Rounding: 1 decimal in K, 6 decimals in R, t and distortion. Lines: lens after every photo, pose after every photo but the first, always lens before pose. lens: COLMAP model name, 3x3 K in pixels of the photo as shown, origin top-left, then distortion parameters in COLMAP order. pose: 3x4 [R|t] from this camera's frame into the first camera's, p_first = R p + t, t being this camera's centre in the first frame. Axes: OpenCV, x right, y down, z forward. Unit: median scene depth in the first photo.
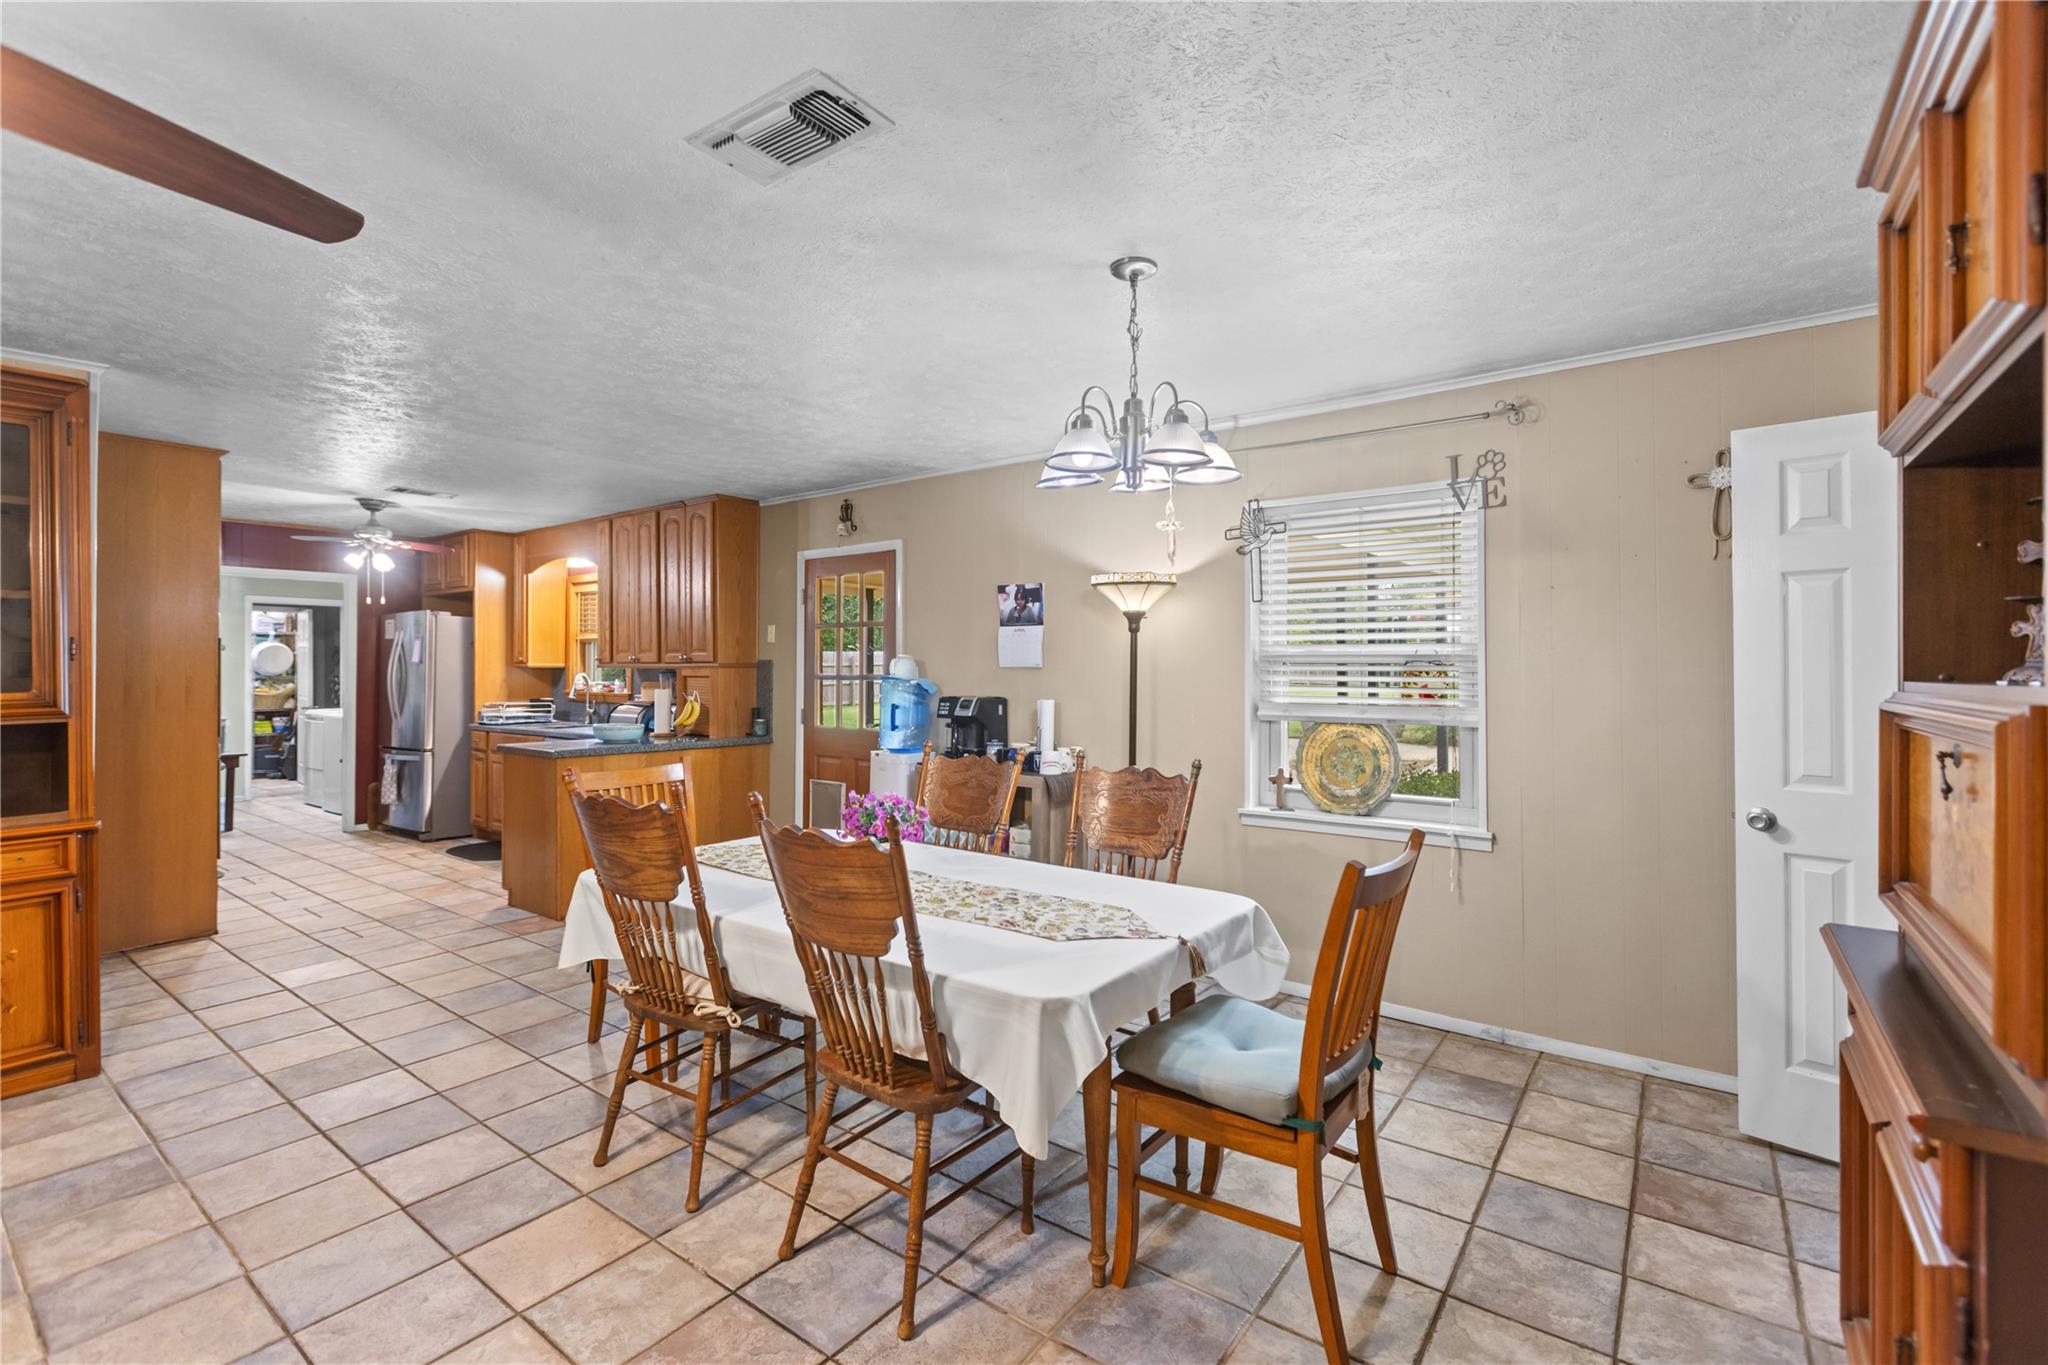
lens RADIAL K [[907.0, 0, 1021.1], [0, 907.0, 672.1], [0, 0, 1]] dist [0.004344, 0.000552]
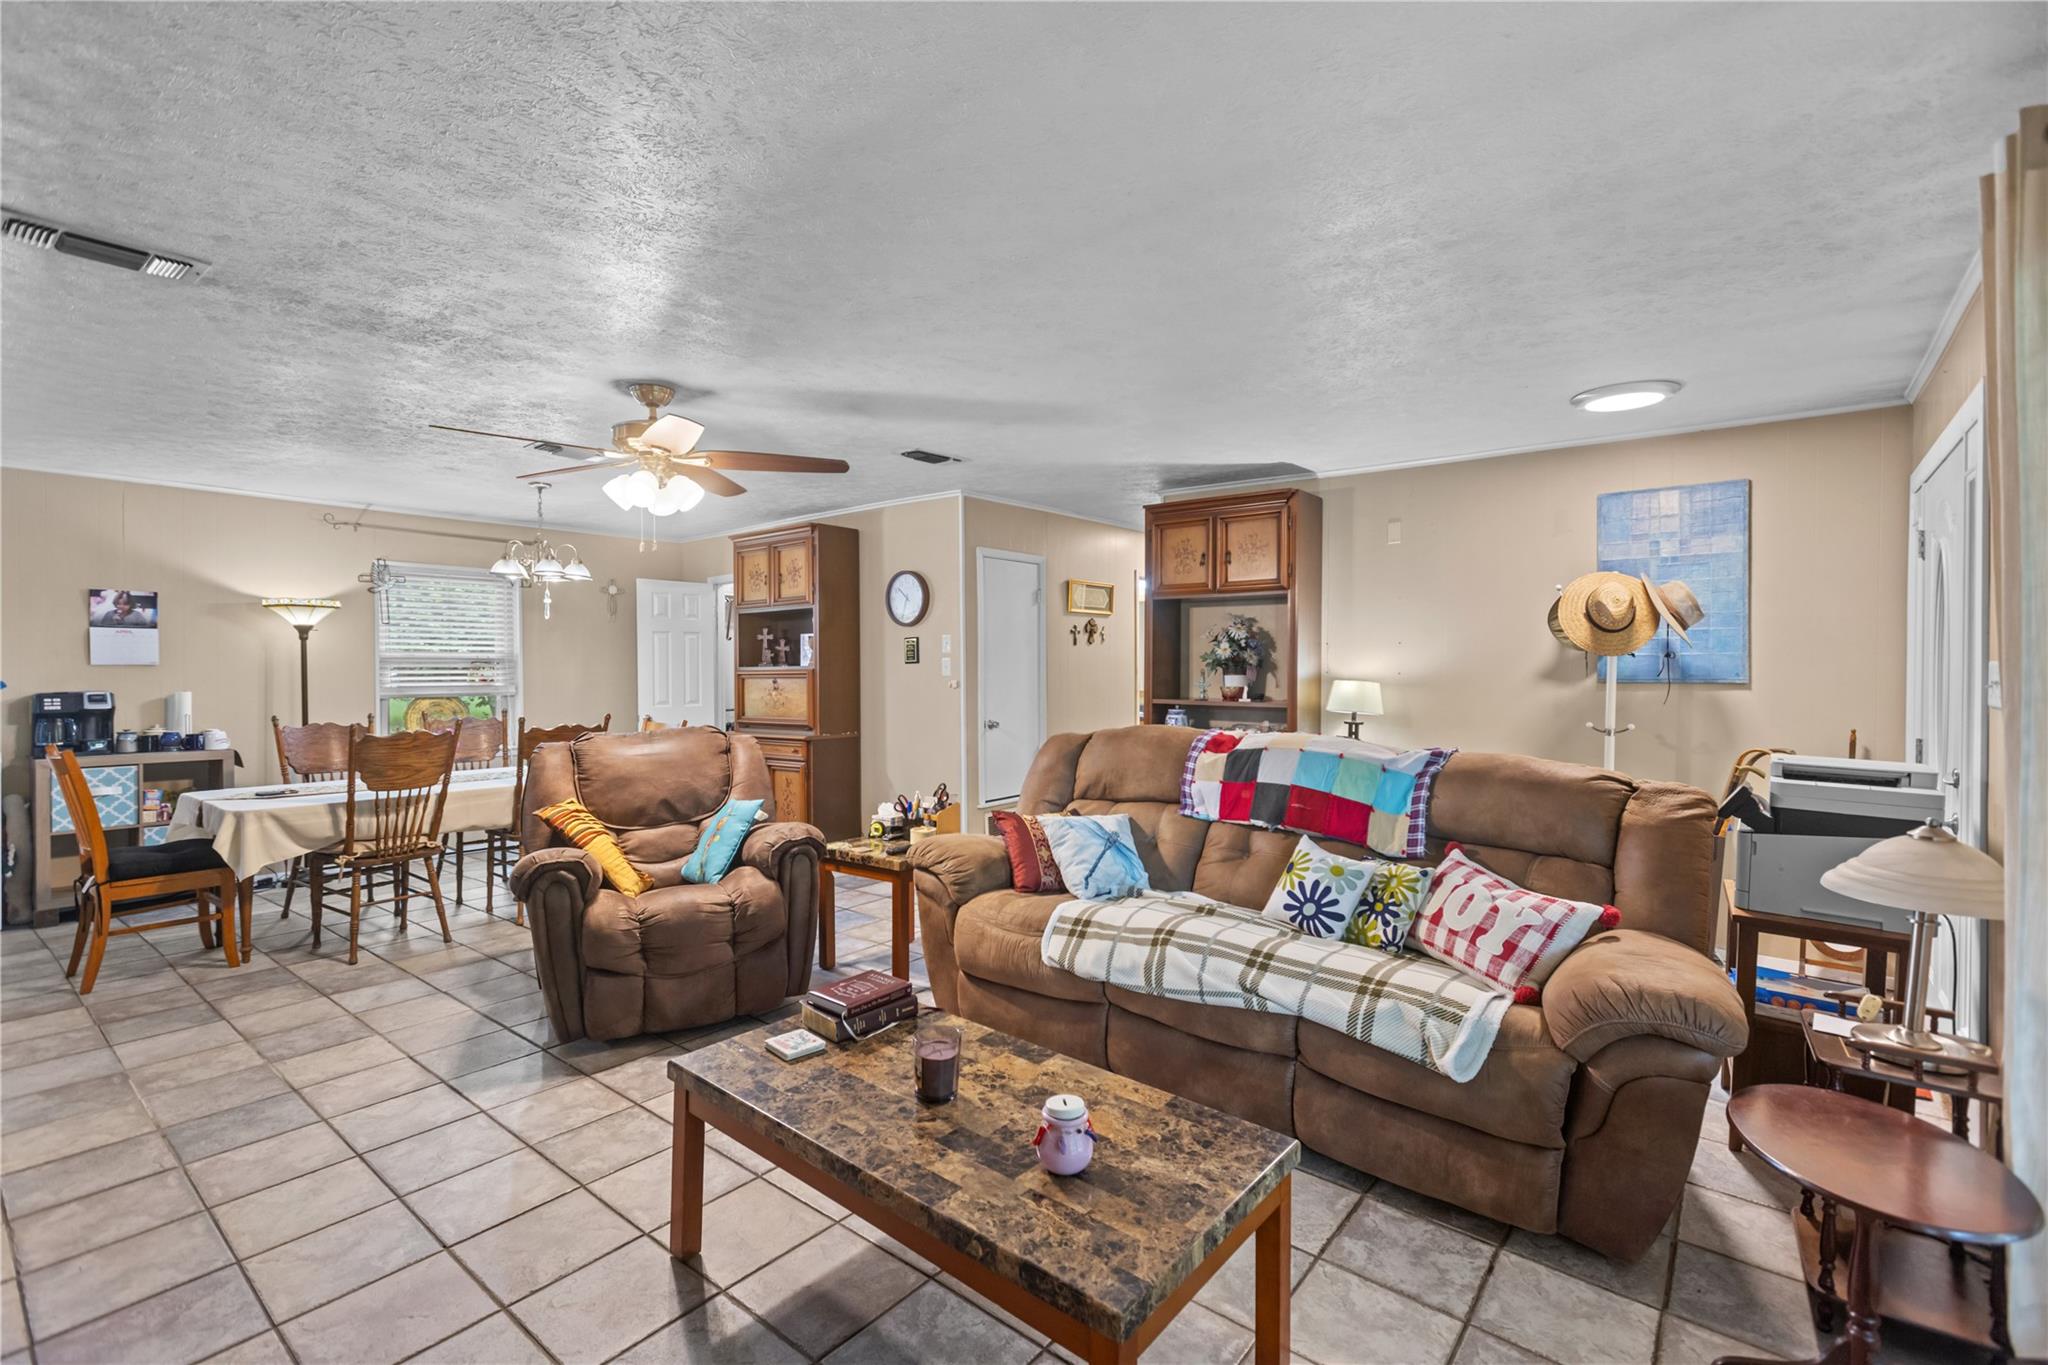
lens RADIAL K [[907.0, 0, 1026.3], [0, 907.0, 671.8], [0, 0, 1]] dist [0.004344, 0.000552]
pose [[0.041252, -0.009465, 0.999104, -1.271545], [0.004854, 0.999945, 0.009273, -0.002353], [-0.999137, 0.004467, 0.041296, -0.188226]]
